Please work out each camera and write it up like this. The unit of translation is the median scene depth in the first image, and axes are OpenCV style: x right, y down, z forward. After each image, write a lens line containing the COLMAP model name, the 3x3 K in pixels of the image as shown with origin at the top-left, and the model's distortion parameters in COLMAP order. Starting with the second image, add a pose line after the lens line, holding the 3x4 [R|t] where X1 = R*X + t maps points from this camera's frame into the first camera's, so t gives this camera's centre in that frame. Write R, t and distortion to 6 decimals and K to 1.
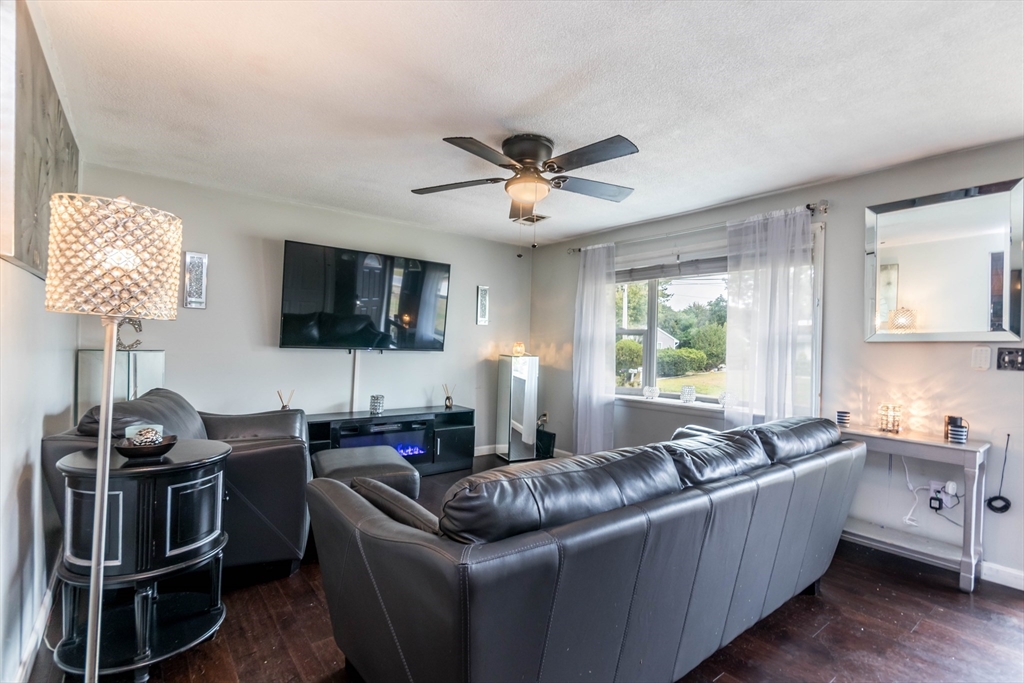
lens RADIAL K [[489.8, 0, 513.1], [0, 489.8, 349.6], [0, 0, 1]] dist [-0.000049, -0.000181]
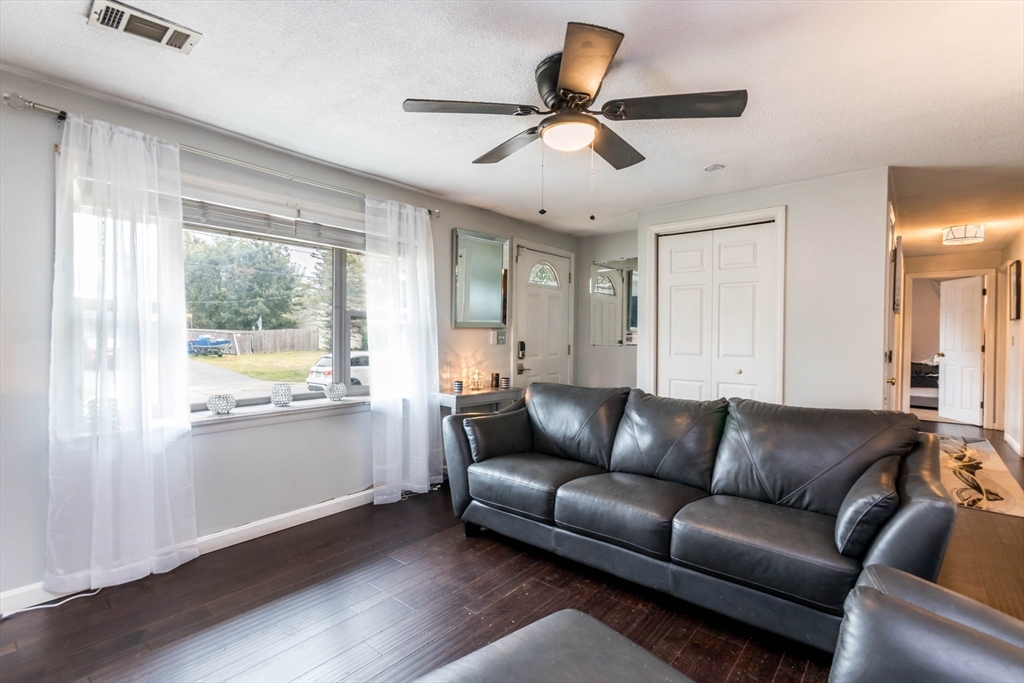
lens RADIAL K [[474.6, 0, 512.0], [0, 474.6, 341.5], [0, 0, 1]] dist [-0.000622, -0.000058]
pose [[-0.192486, -0.045528, 0.980243, -0.638765], [-0.010387, 0.998962, 0.044357, -0.040388], [-0.981245, -0.001644, -0.192759, 1.178613]]
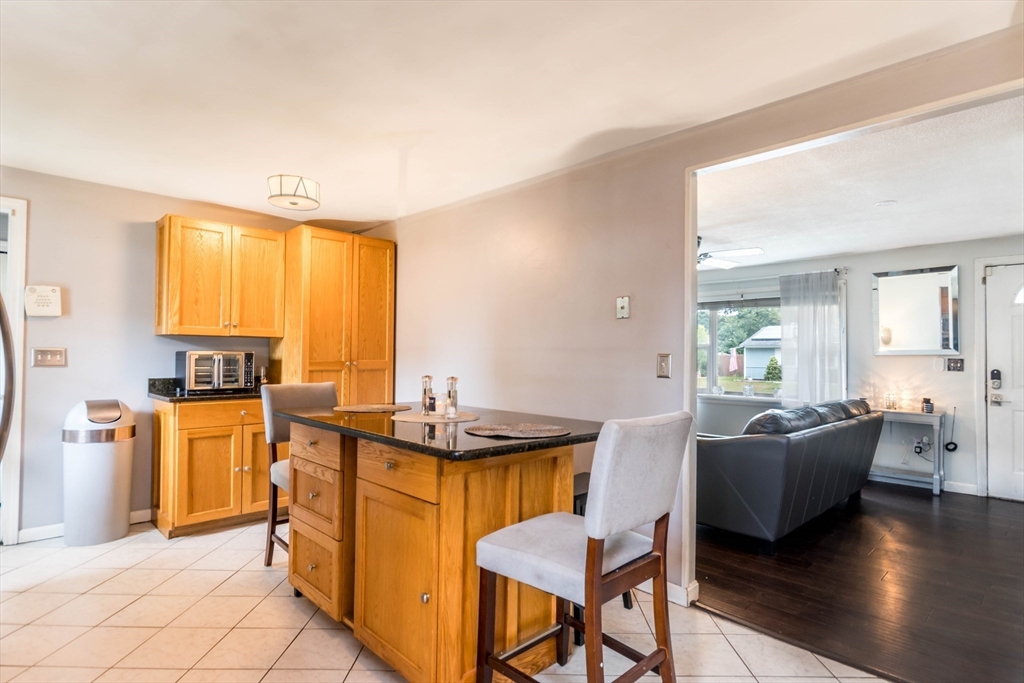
lens RADIAL K [[557.2, 0, 512.0], [0, 557.2, 341.5], [0, 0, 1]] dist [0.000241, 0.000384]
pose [[0.992794, -0.012958, 0.119130, -0.745002], [0.015961, 0.999578, -0.024286, -0.037542], [-0.118765, 0.026013, 0.992582, -0.746567]]
